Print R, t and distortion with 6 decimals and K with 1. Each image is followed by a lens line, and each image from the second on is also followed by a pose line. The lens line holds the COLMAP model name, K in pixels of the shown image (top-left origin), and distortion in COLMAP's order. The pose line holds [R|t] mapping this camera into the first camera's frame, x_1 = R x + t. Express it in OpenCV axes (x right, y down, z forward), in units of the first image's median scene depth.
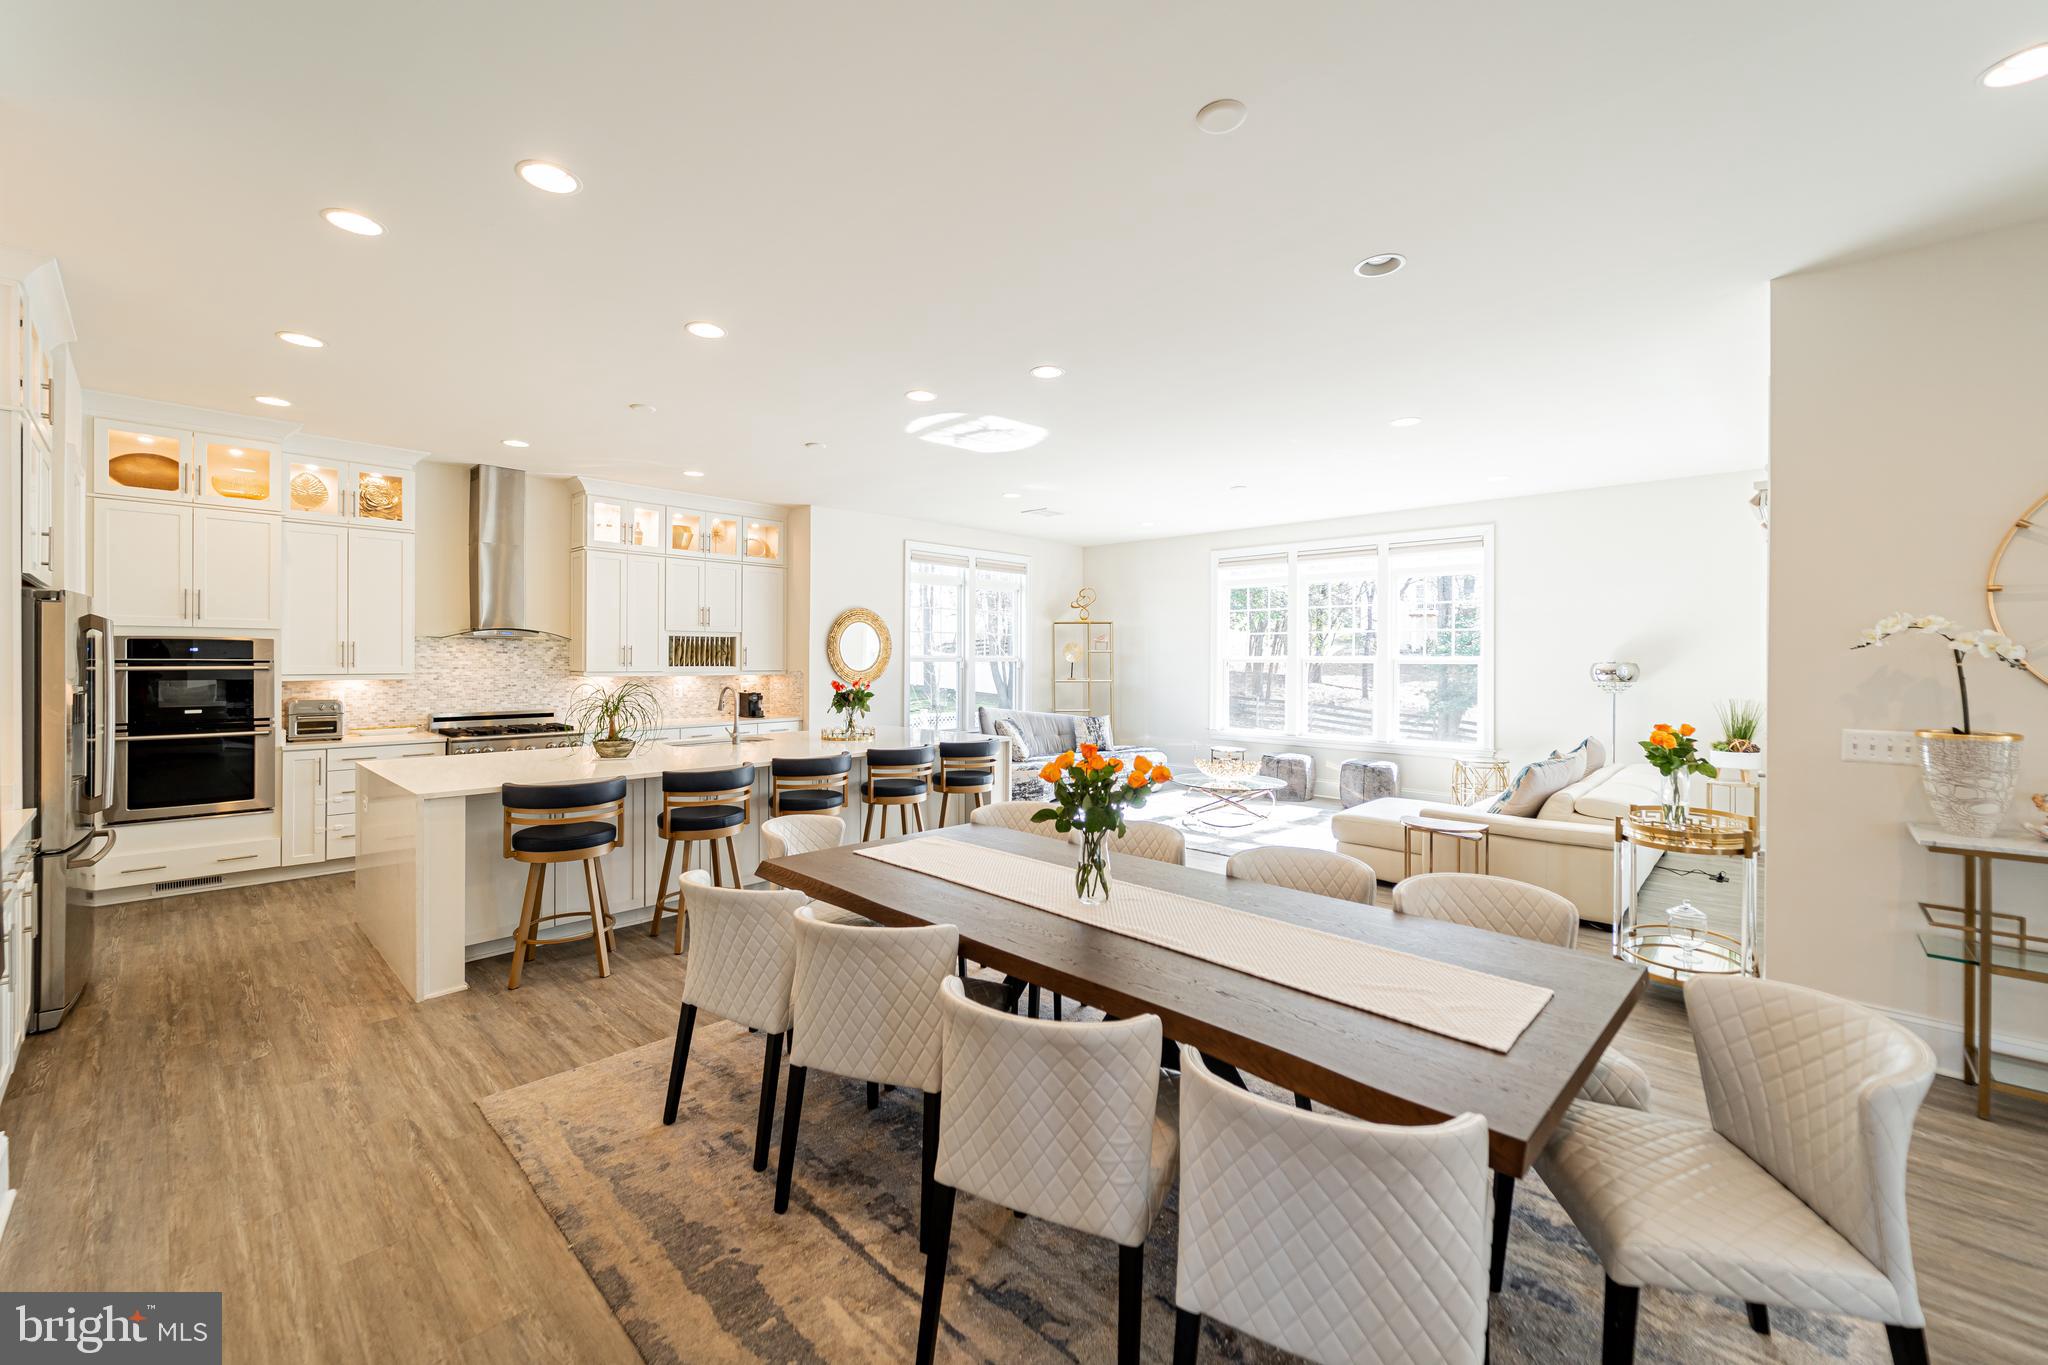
lens RADIAL K [[817.5, 0, 1017.0], [0, 817.5, 677.4], [0, 0, 1]] dist [-0.000084, -0.000410]
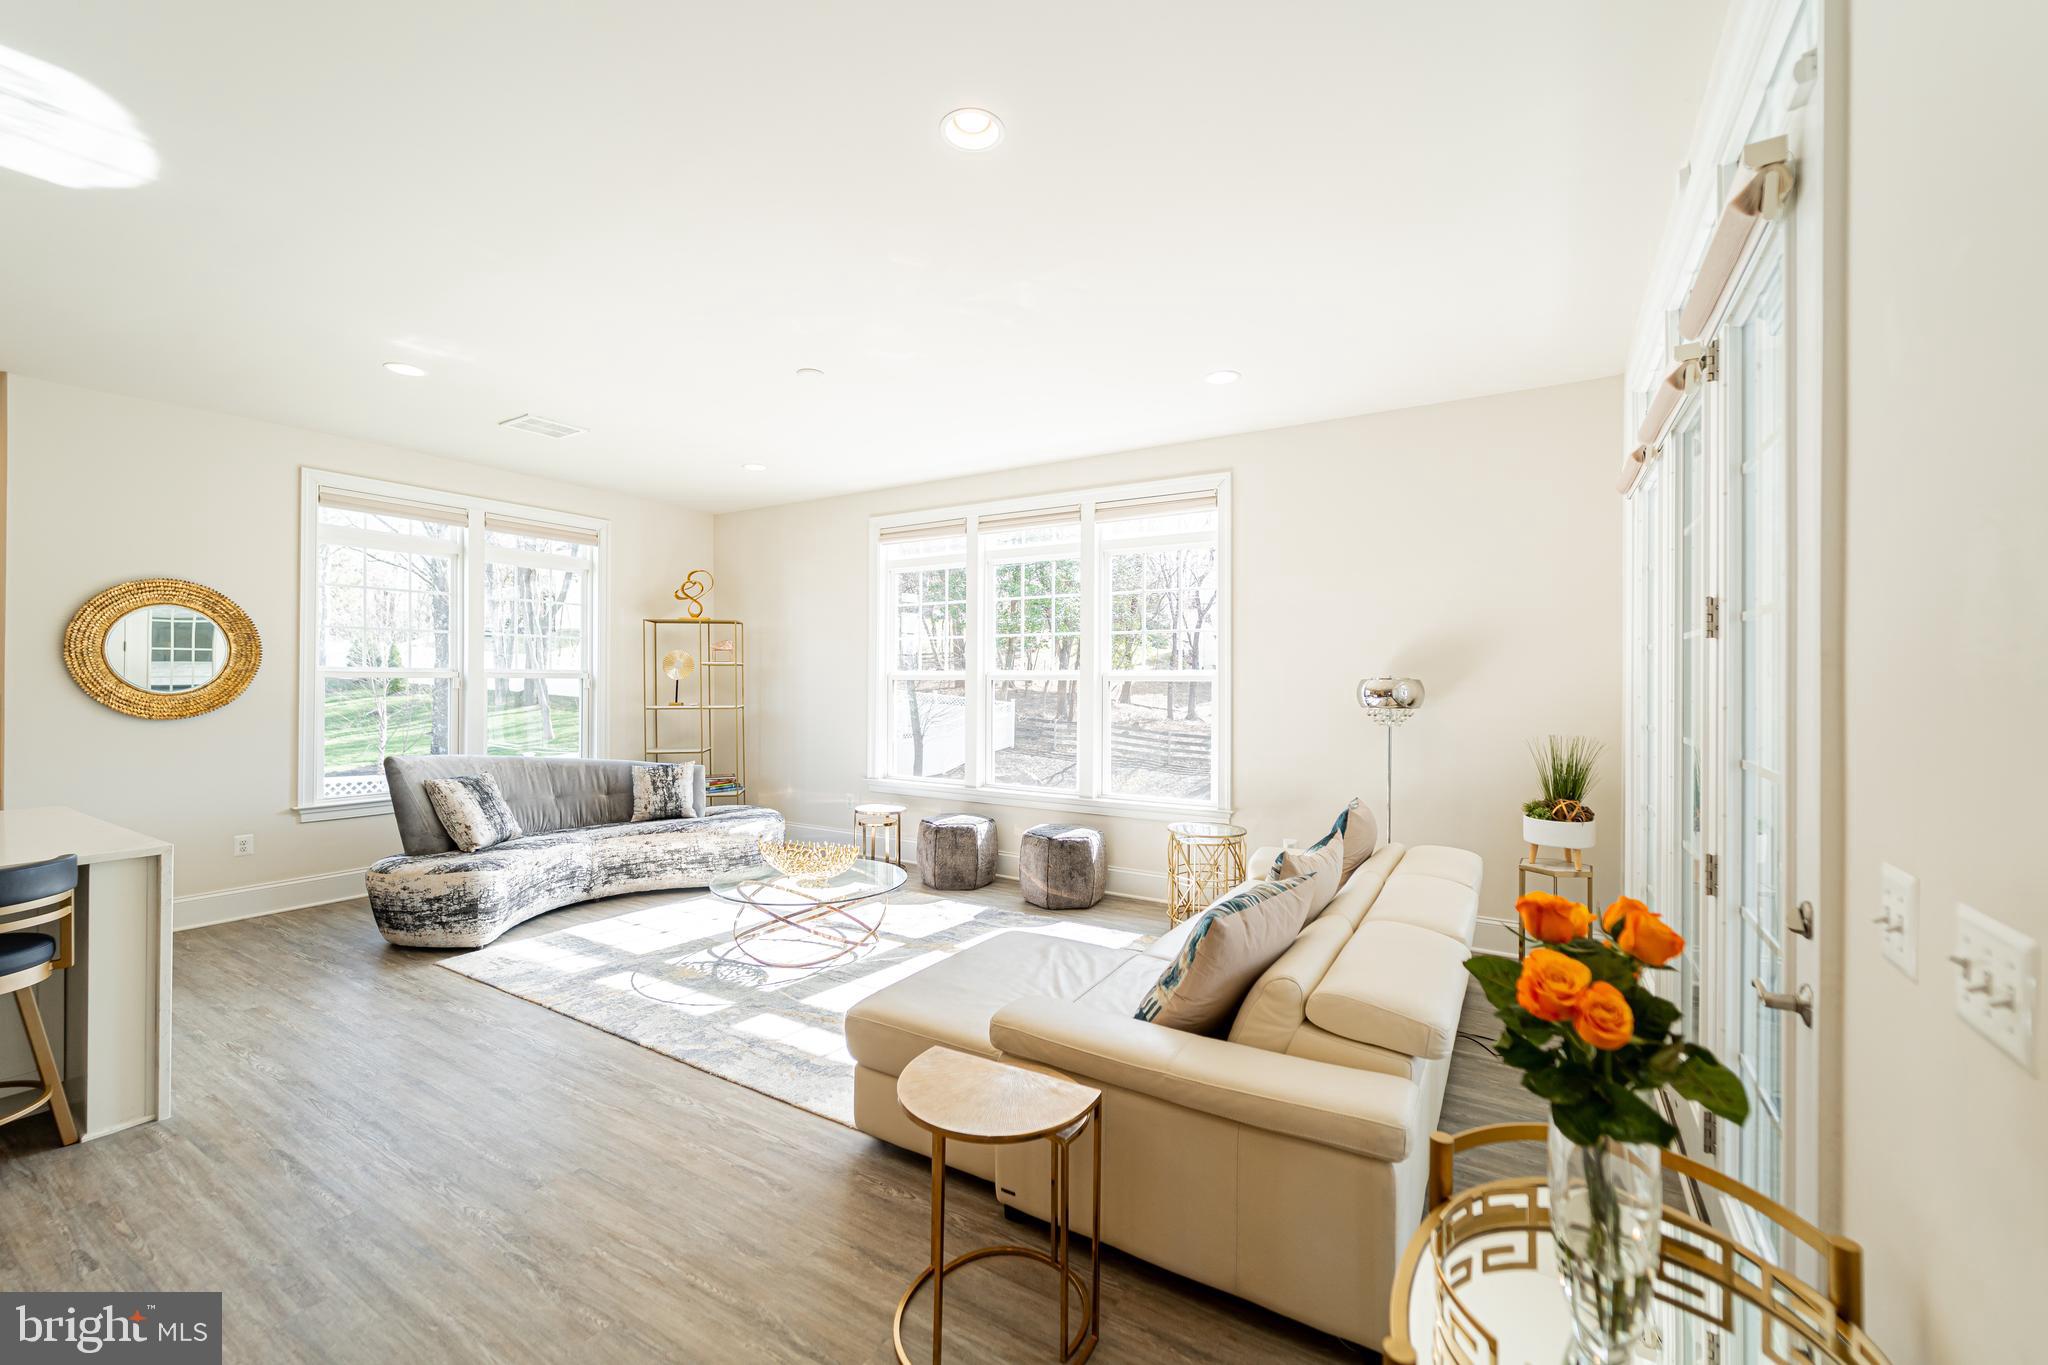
lens RADIAL K [[824.3, 0, 1024.0], [0, 824.3, 682.5], [0, 0, 1]] dist [0.000693, -0.000029]
pose [[0.978150, 0.000145, 0.207899, 0.343714], [0.003535, 0.999844, -0.017328, -0.005112], [-0.207869, 0.017684, 0.977997, 0.464535]]
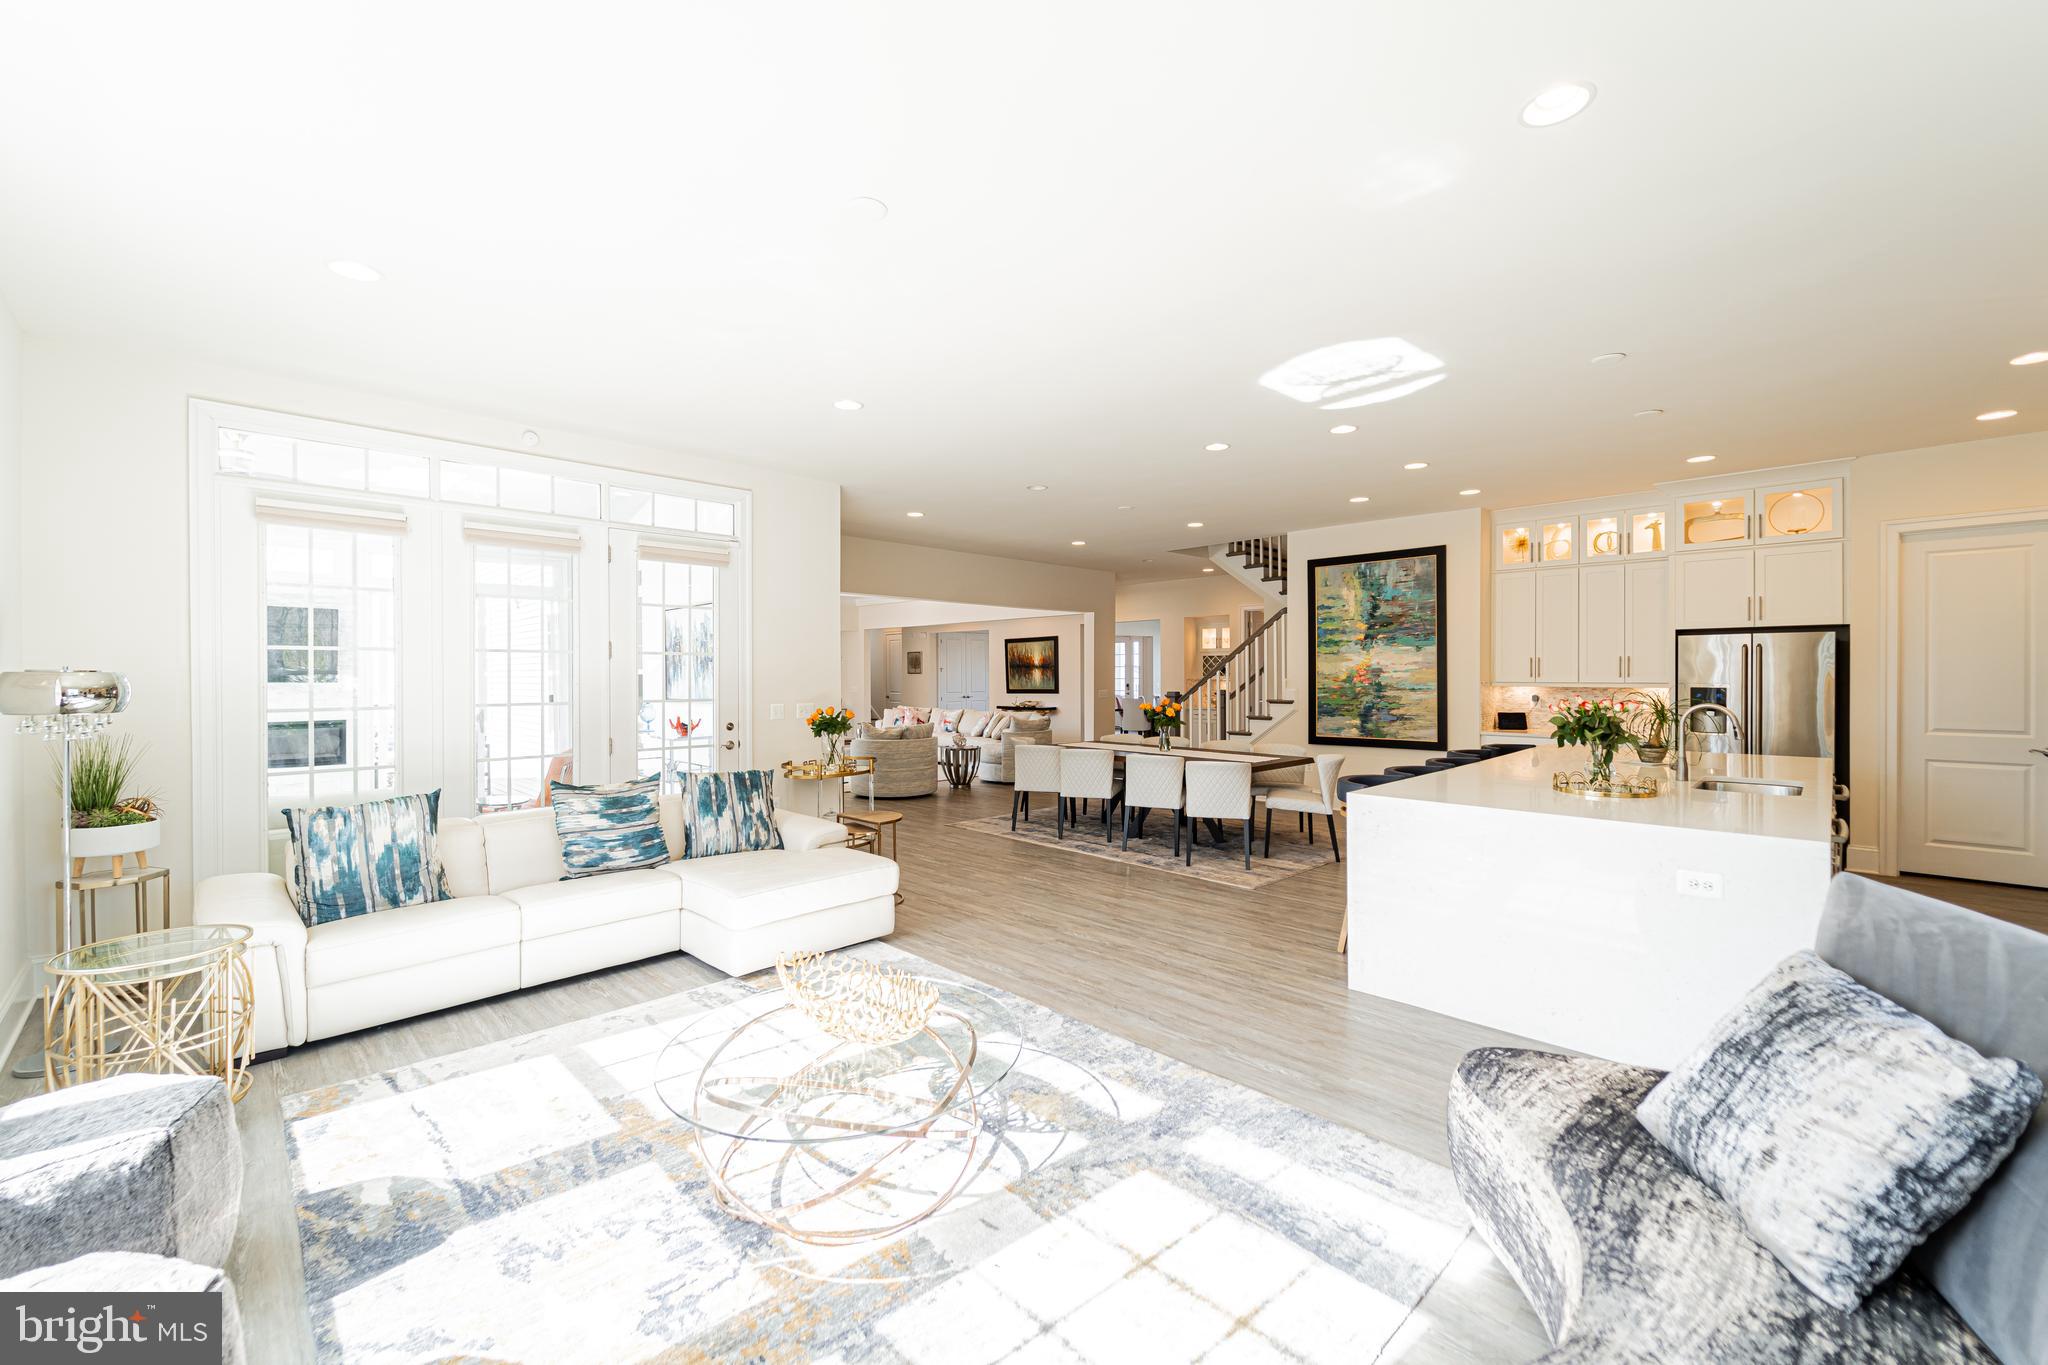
lens RADIAL K [[824.3, 0, 1024.0], [0, 824.3, 682.5], [0, 0, 1]] dist [0.000693, -0.000029]
pose [[-0.999794, -0.000197, 0.020315, 0.218843], [0.000421, 0.999537, 0.030436, -0.028779], [-0.020312, 0.030438, -0.999330, 1.598320]]
